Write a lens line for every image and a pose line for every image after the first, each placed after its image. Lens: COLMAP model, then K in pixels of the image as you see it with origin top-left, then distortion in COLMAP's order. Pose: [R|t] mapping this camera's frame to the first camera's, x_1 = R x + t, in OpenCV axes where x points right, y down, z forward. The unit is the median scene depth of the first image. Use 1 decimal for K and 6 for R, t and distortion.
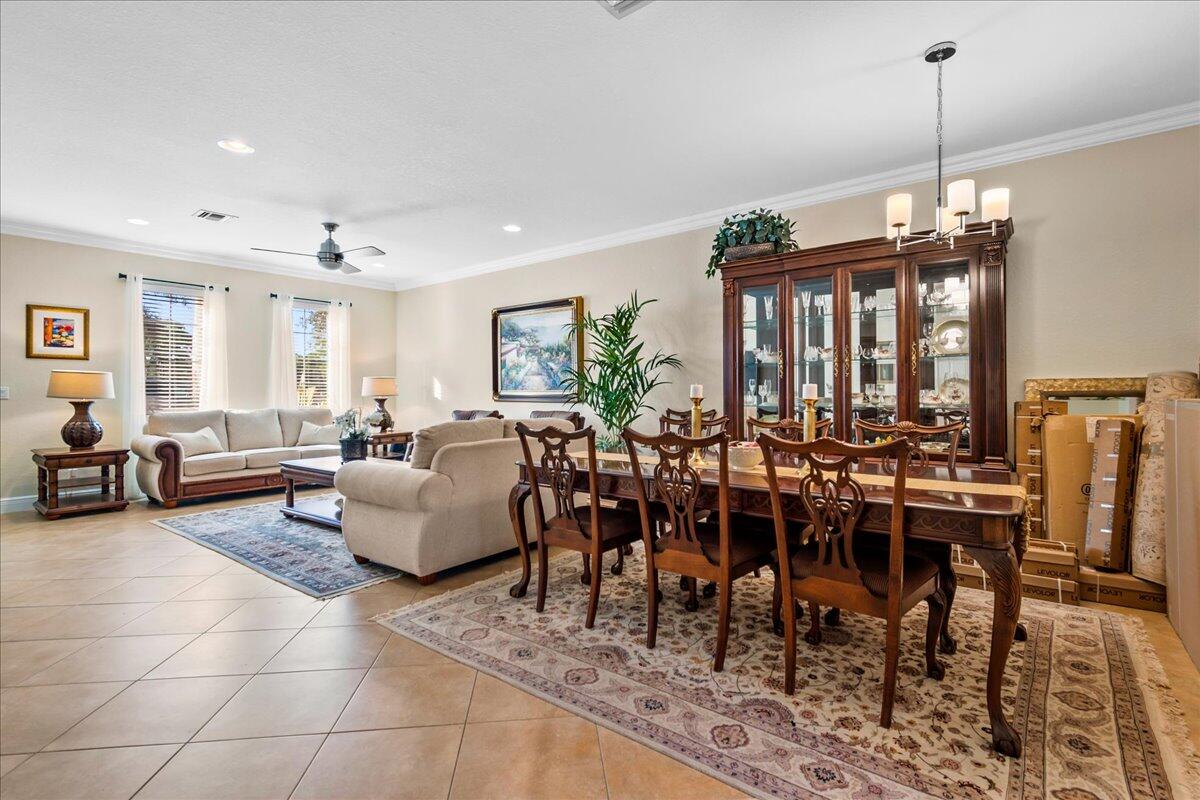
lens RADIAL K [[560.6, 0, 597.6], [0, 560.6, 395.4], [0, 0, 1]] dist [0.011968, -0.000879]
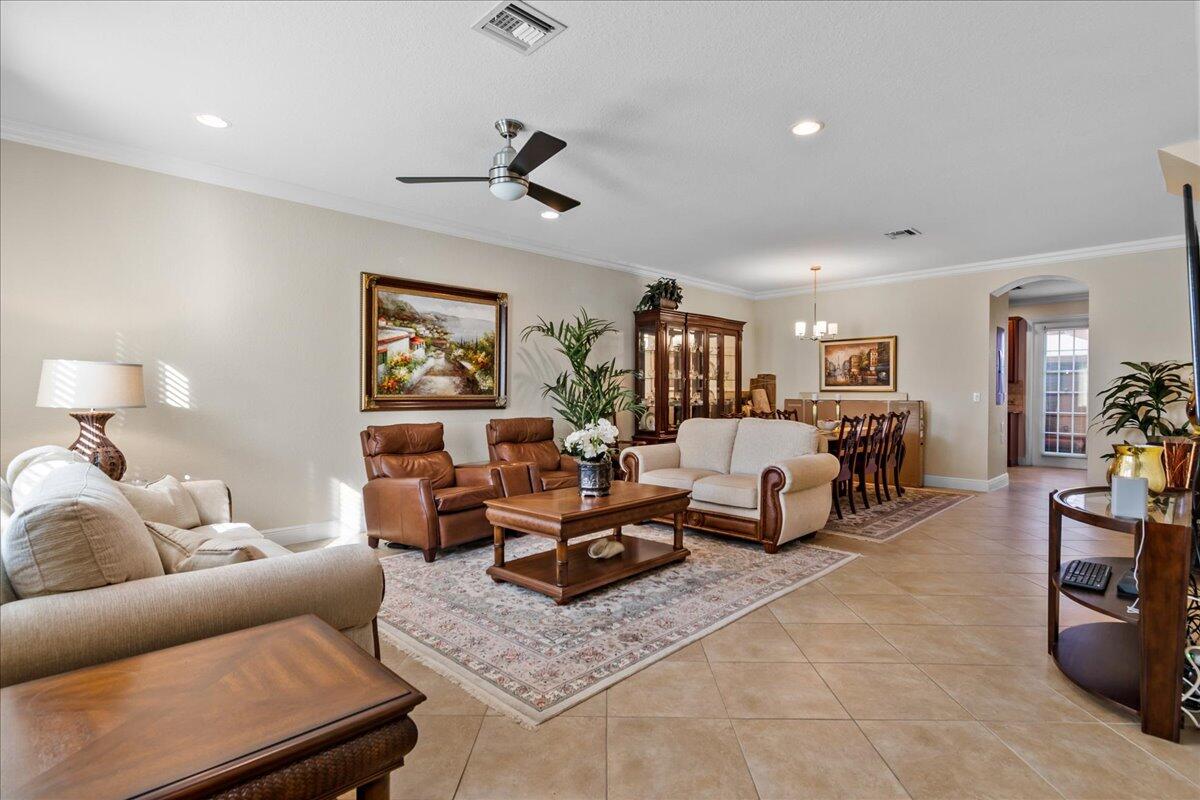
lens RADIAL K [[590.6, 0, 598.3], [0, 590.6, 395.5], [0, 0, 1]] dist [0.004780, 0.001097]
pose [[0.105707, 0.000027, 0.994397, -1.078965], [0.003879, 0.999992, -0.000440, -0.008070], [-0.994390, 0.003904, 0.105706, 0.815481]]
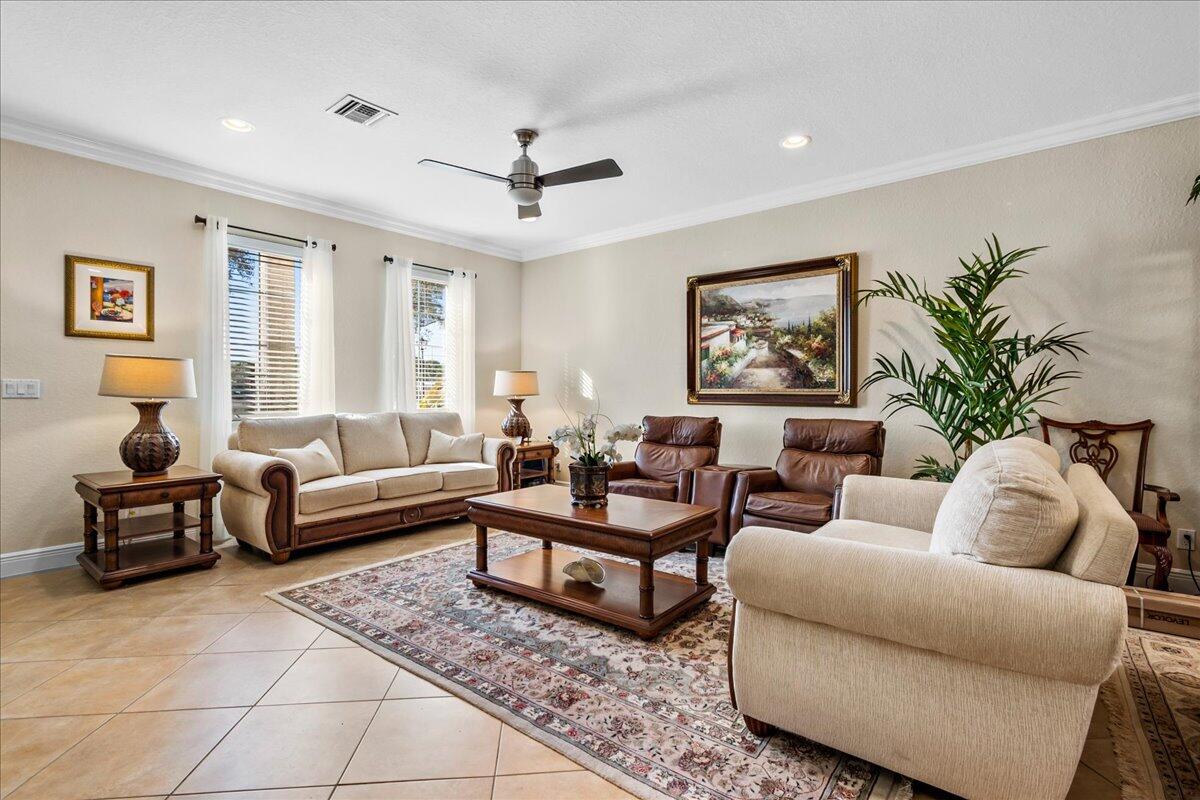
lens RADIAL K [[560.6, 0, 602.1], [0, 560.6, 398.3], [0, 0, 1]] dist [0.011968, -0.000879]
pose [[0.999981, 0.004469, -0.004148, -0.370429], [-0.004452, 0.999981, 0.004154, 0.001105], [0.004167, -0.004135, 0.999983, 0.334614]]
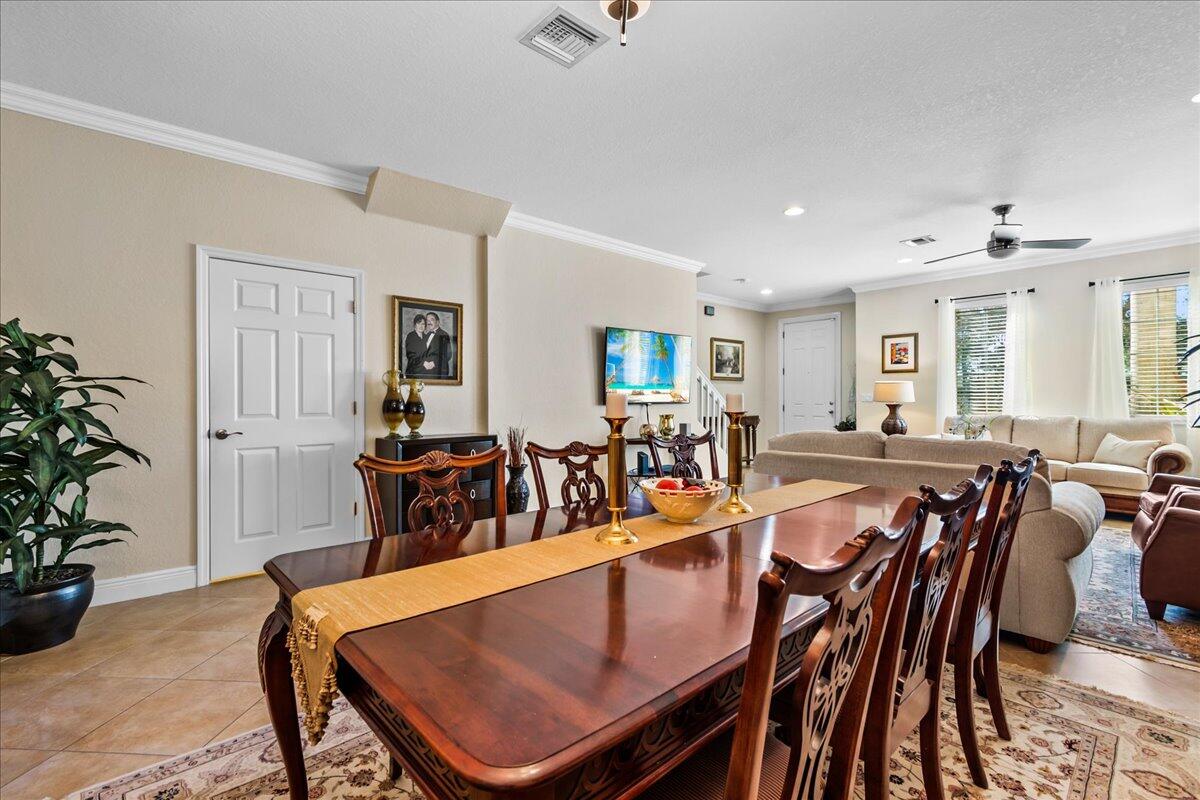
lens RADIAL K [[540.4, 0, 599.9], [0, 540.4, 401.0], [0, 0, 1]] dist [0.004262, -0.000225]
pose [[-0.150926, 0.009760, -0.988497, 0.444781], [-0.000453, 0.999950, 0.009942, -0.009335], [0.988545, 0.001948, -0.150914, 0.492163]]
